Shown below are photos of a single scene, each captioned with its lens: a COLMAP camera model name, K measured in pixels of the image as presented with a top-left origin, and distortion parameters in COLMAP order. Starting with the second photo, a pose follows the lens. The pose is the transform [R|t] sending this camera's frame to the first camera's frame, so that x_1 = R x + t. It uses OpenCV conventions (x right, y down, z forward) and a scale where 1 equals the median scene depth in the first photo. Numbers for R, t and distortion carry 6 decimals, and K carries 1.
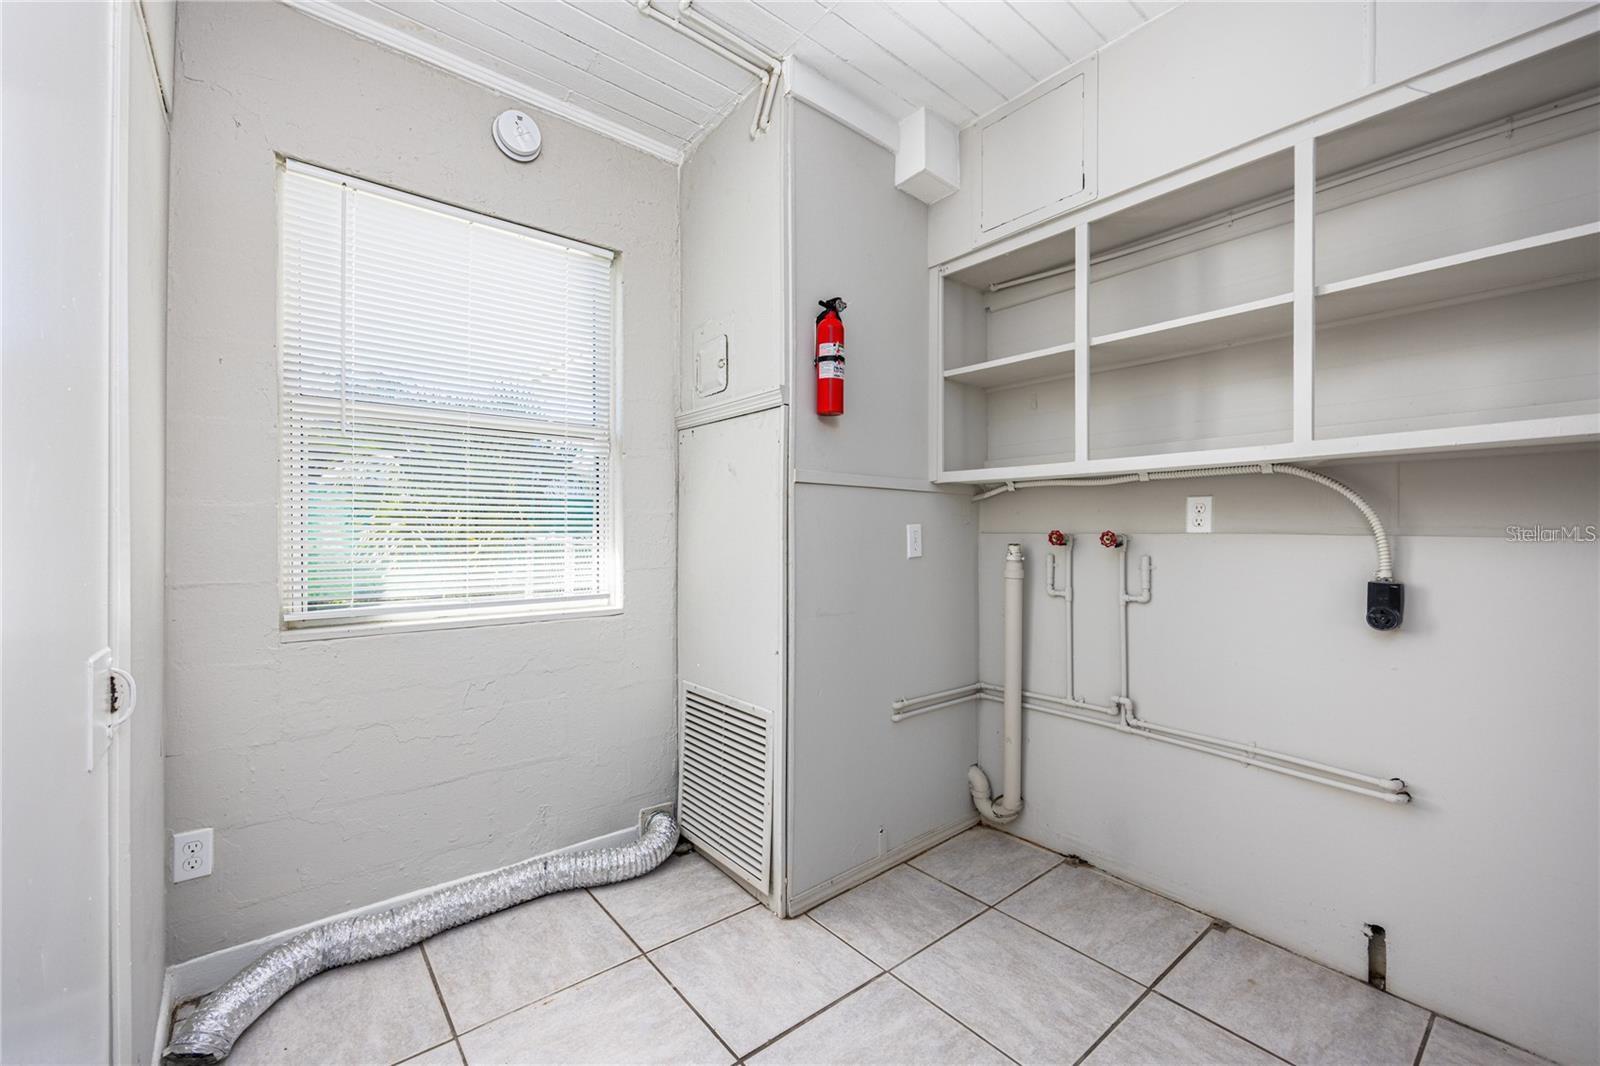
lens RADIAL K [[659.2, 0, 804.2], [0, 659.2, 535.2], [0, 0, 1]] dist [-0.003475, 0.000551]
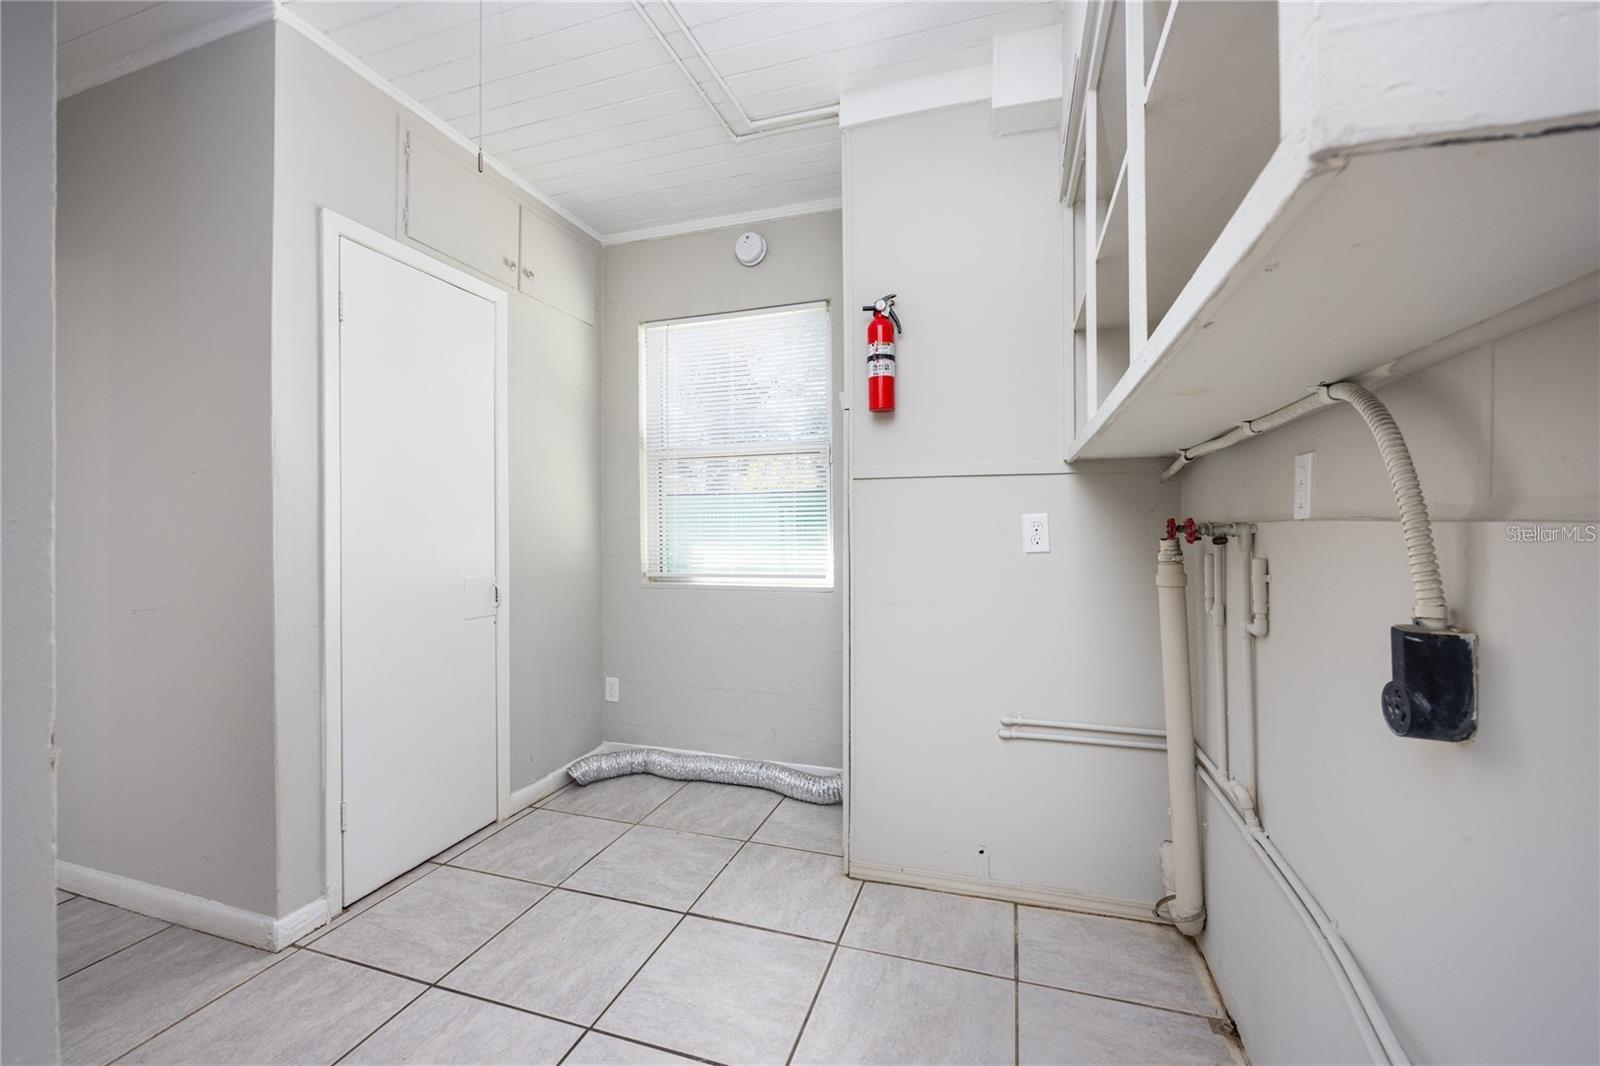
lens RADIAL K [[659.2, 0, 803.2], [0, 659.2, 524.6], [0, 0, 1]] dist [-0.003475, 0.000551]
pose [[0.530668, -0.009023, -0.847532, 0.852953], [0.004801, 0.999959, -0.007640, 0.003814], [0.847566, -0.000014, 0.530689, 0.346391]]
